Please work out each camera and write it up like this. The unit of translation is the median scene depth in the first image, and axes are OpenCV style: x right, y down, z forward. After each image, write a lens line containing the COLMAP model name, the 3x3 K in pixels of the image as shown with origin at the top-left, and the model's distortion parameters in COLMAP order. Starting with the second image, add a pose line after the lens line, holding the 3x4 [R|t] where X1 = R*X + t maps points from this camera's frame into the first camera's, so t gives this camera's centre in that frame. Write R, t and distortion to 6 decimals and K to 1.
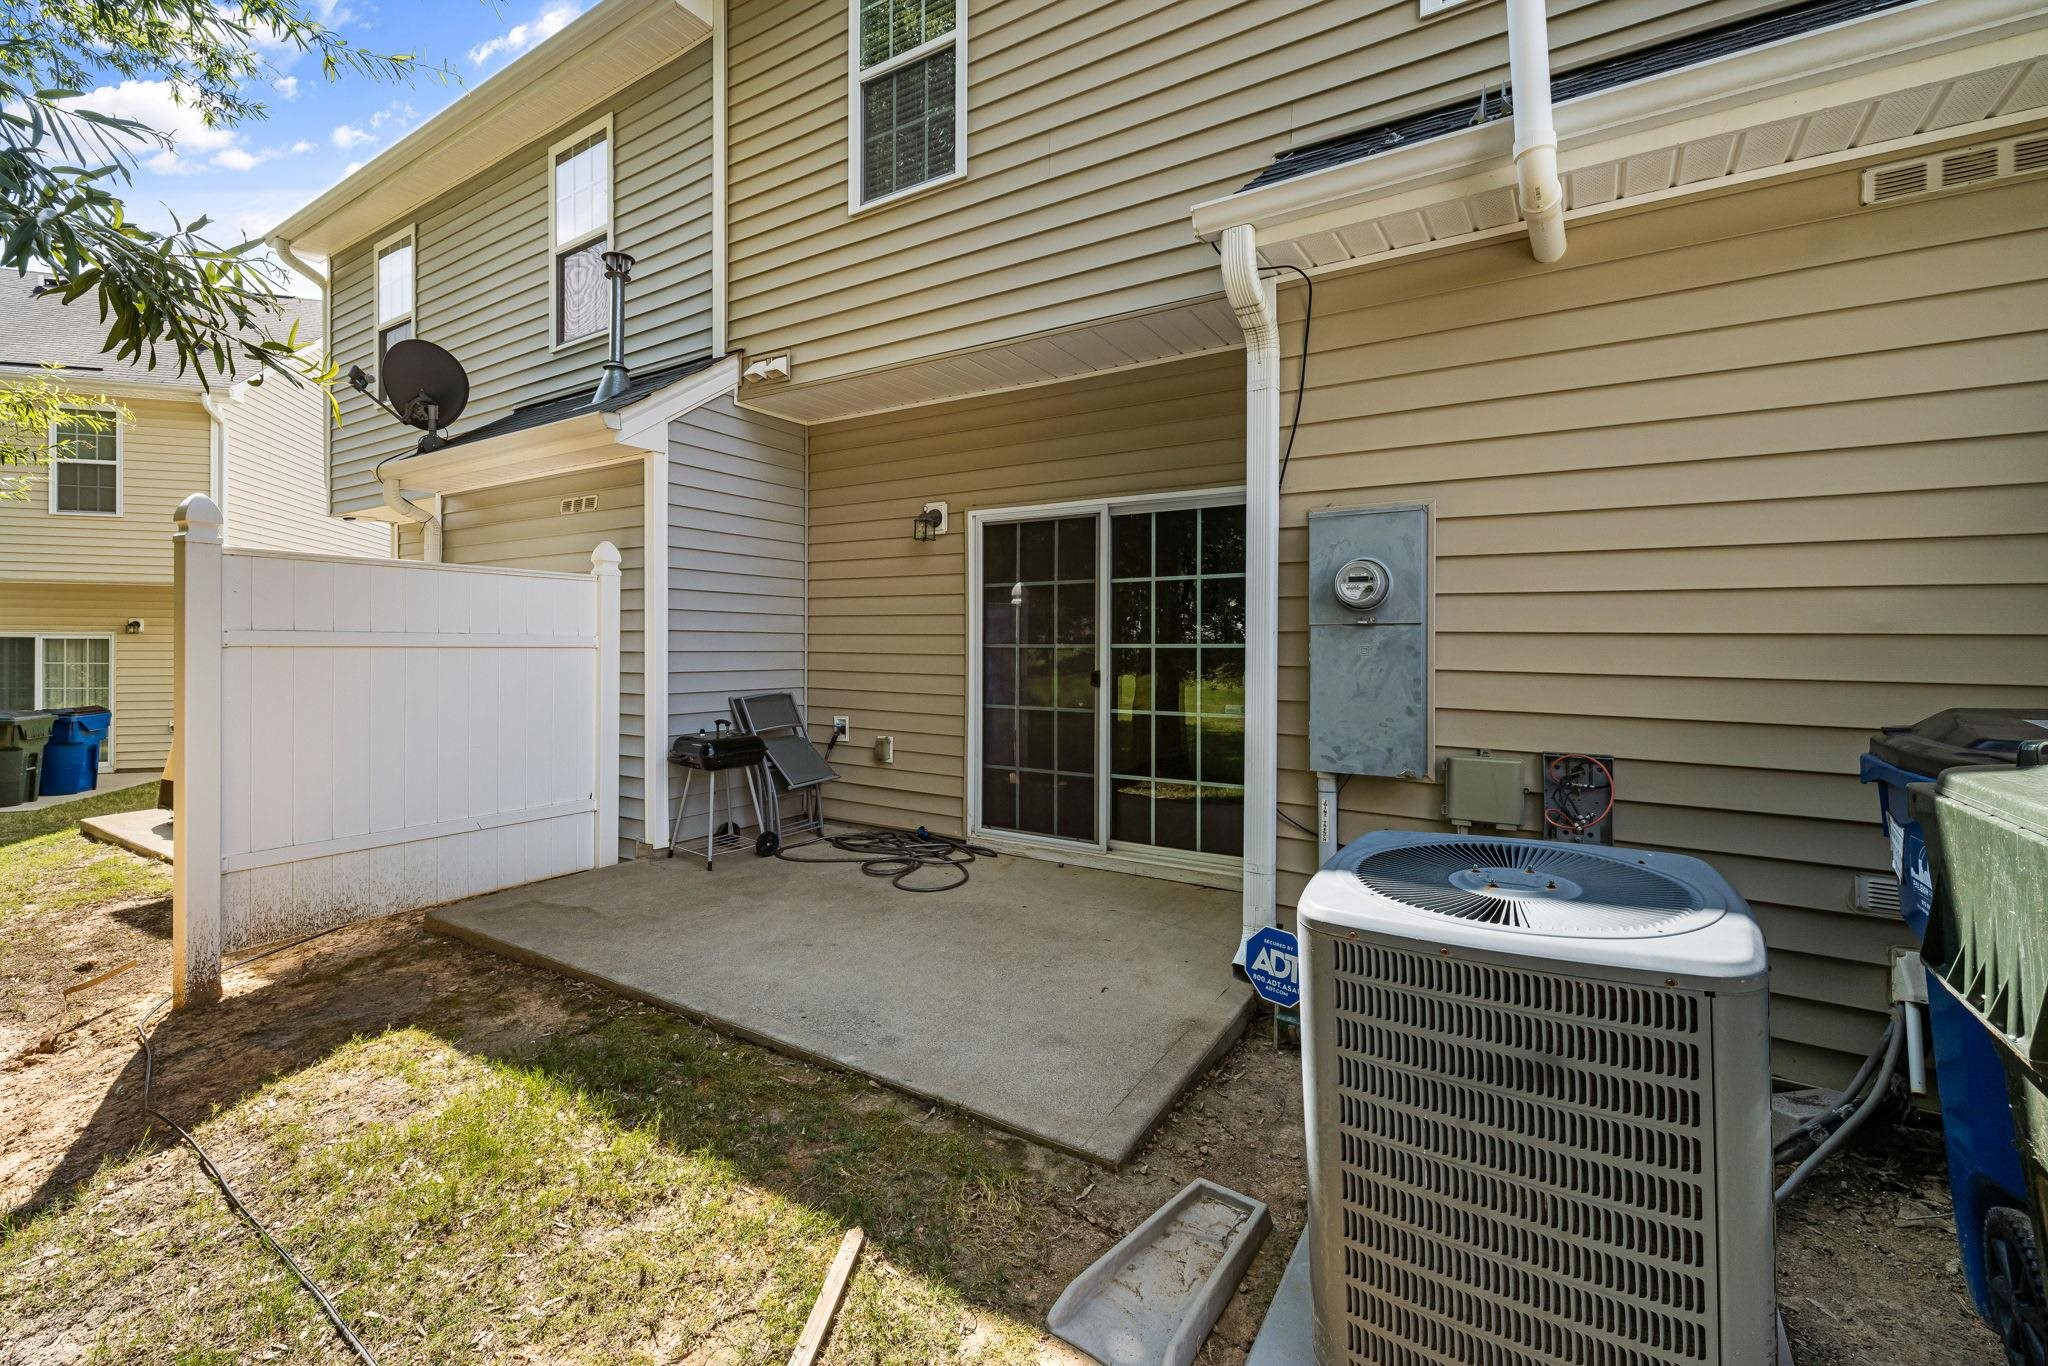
lens RADIAL K [[865.2, 0, 1017.5], [0, 865.2, 650.5], [0, 0, 1]] dist [0.001692, -0.002428]
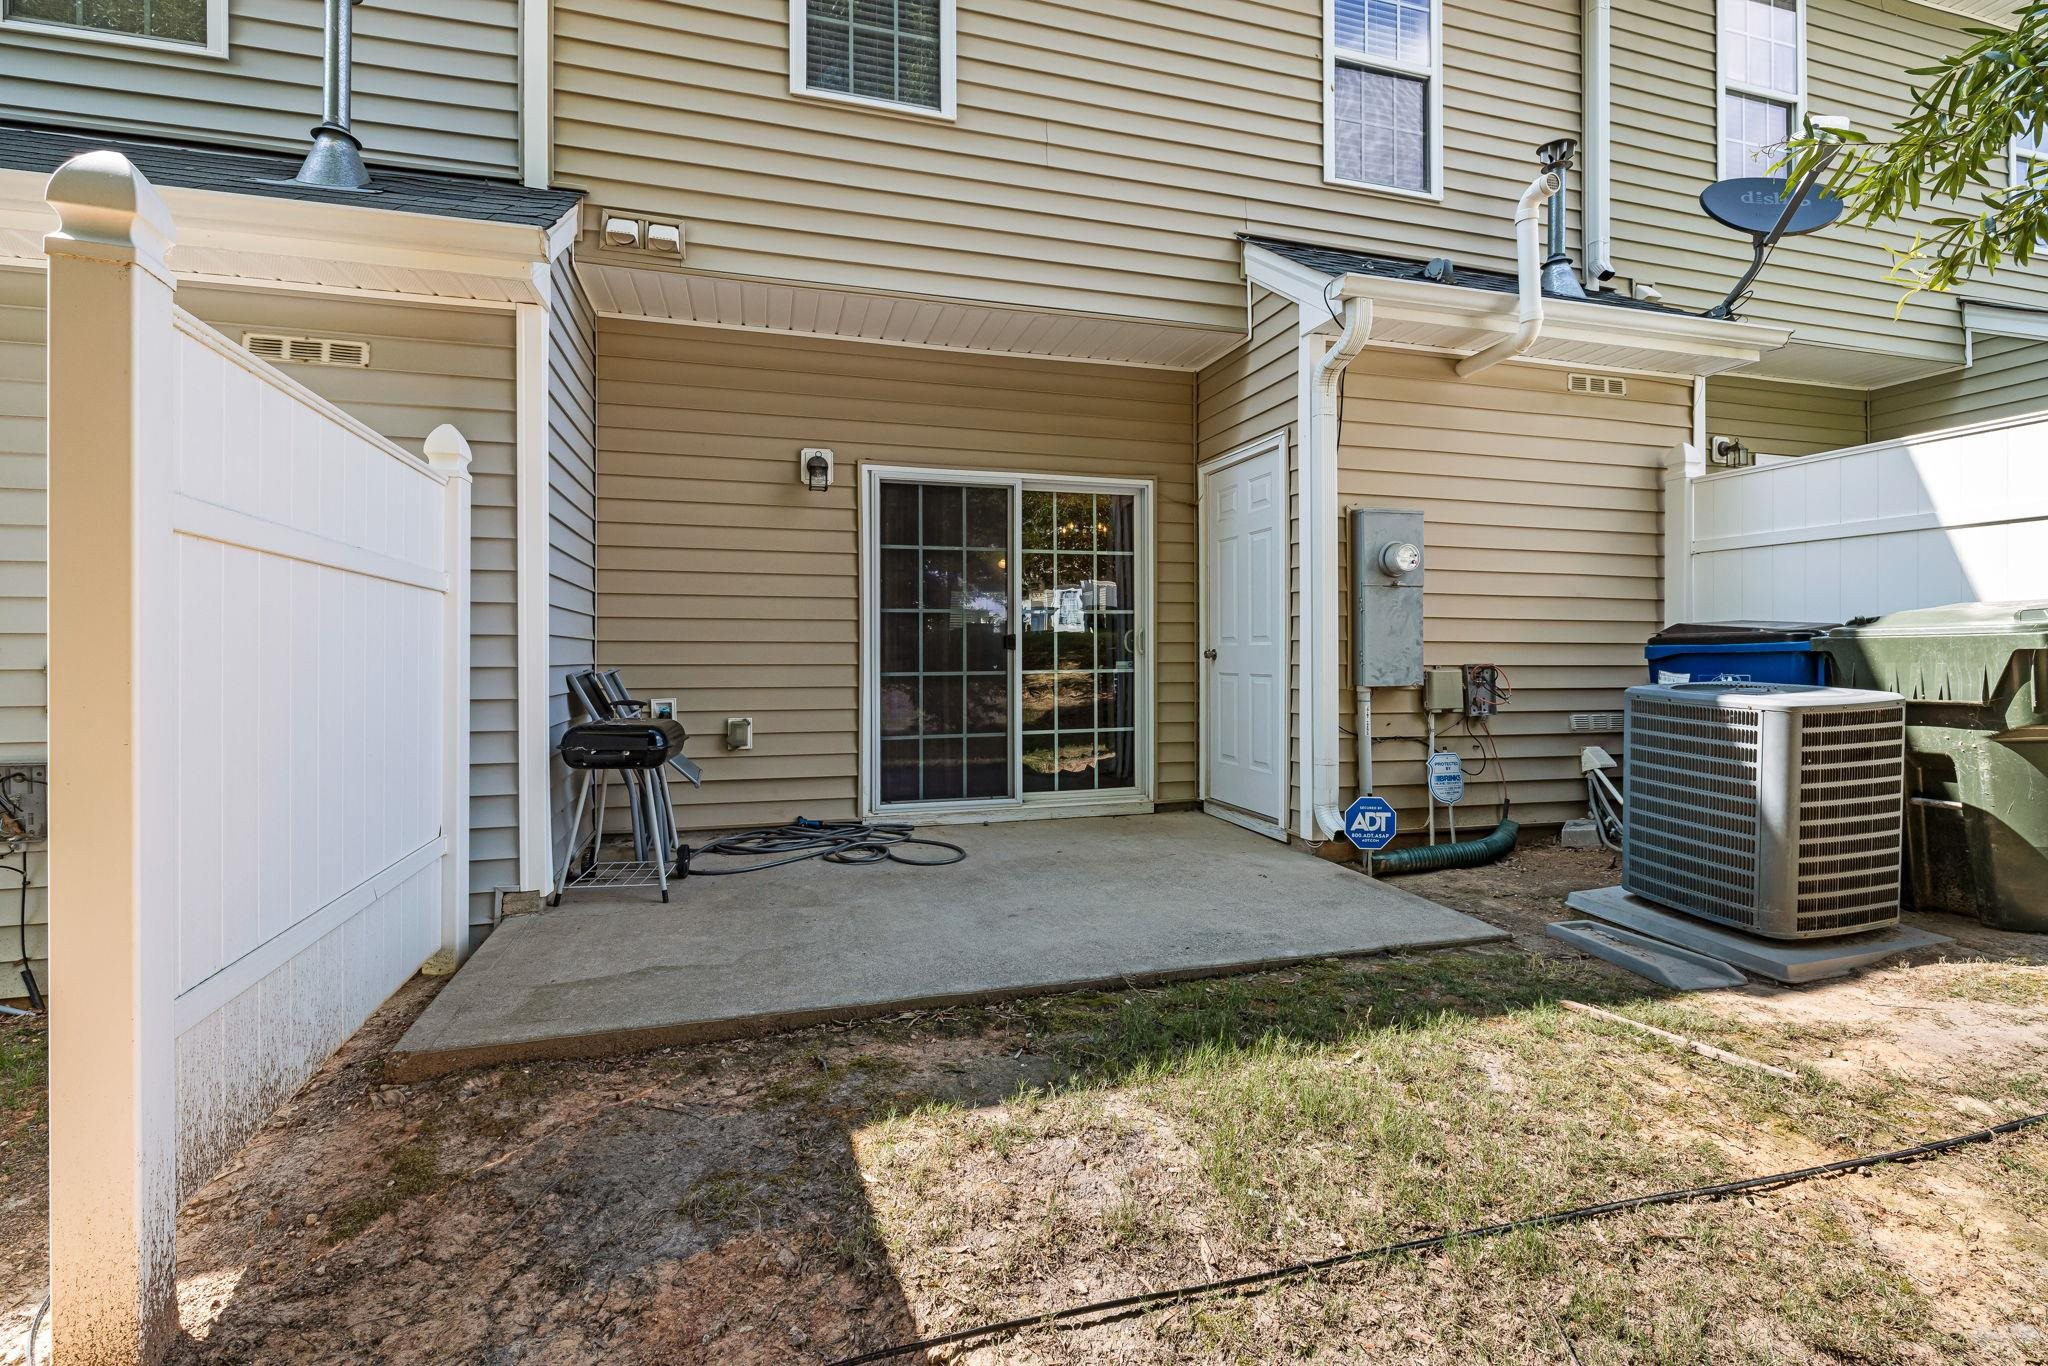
lens RADIAL K [[865.2, 0, 1017.5], [0, 865.2, 650.5], [0, 0, 1]] dist [0.001692, -0.002428]
pose [[0.670888, -0.006017, 0.741535, -0.670039], [0.012615, 0.999915, -0.003300, 0.045518], [-0.741452, 0.011568, 0.670906, 0.275657]]
